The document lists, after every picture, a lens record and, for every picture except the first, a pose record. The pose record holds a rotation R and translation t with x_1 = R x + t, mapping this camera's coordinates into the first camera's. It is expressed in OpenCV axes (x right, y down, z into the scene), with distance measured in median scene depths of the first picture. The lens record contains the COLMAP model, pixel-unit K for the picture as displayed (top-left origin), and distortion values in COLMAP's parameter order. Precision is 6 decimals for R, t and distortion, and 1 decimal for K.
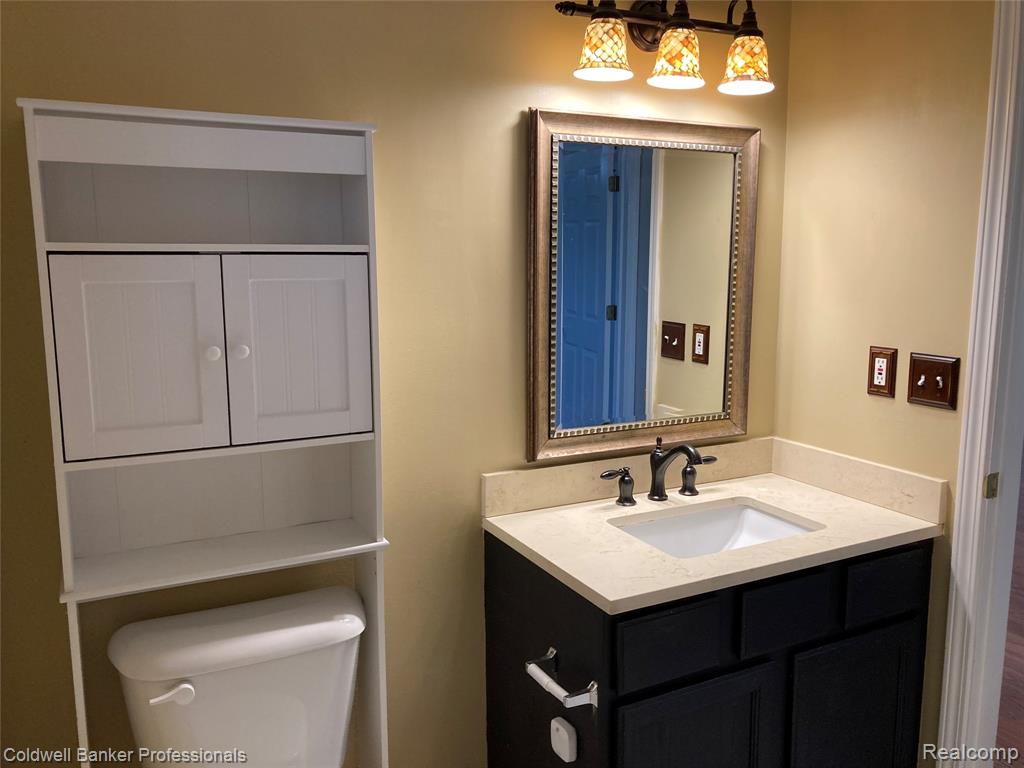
lens RADIAL K [[844.8, 0, 514.6], [0, 844.8, 376.1], [0, 0, 1]] dist [0.015928, -0.009467]
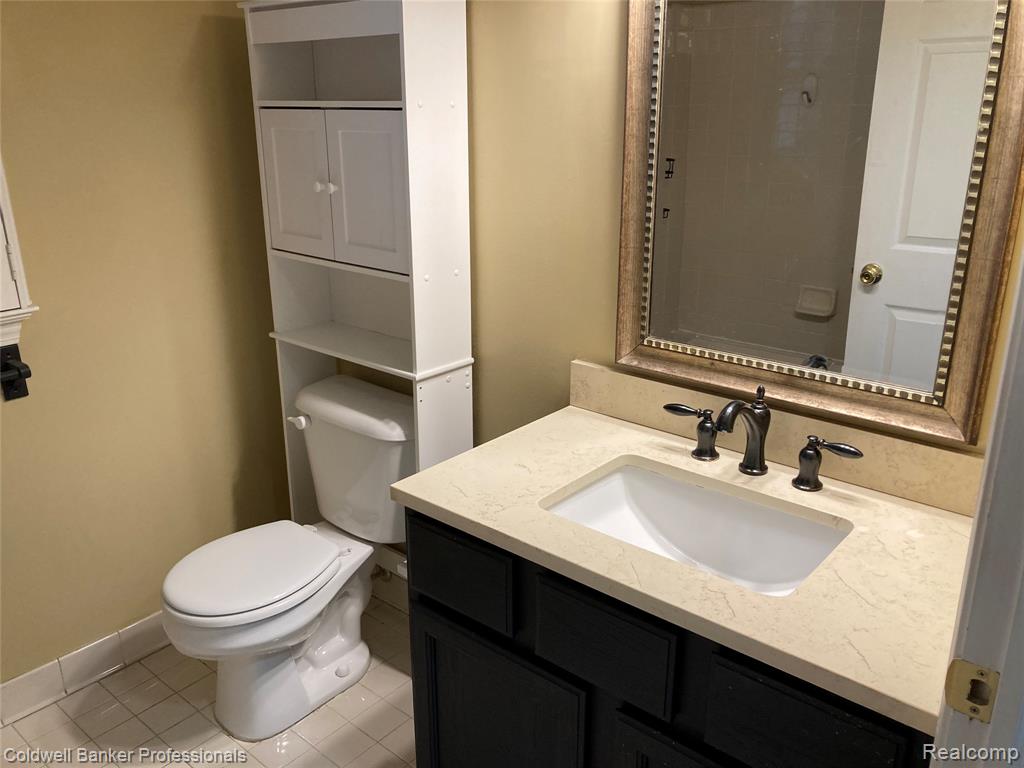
lens RADIAL K [[844.8, 0, 516.0], [0, 844.8, 388.2], [0, 0, 1]] dist [0.015928, -0.009467]
pose [[0.366907, 0.296520, -0.881734, 0.766715], [-0.139241, 0.954666, 0.263105, -0.088770], [0.919778, 0.026239, 0.391561, 0.580546]]
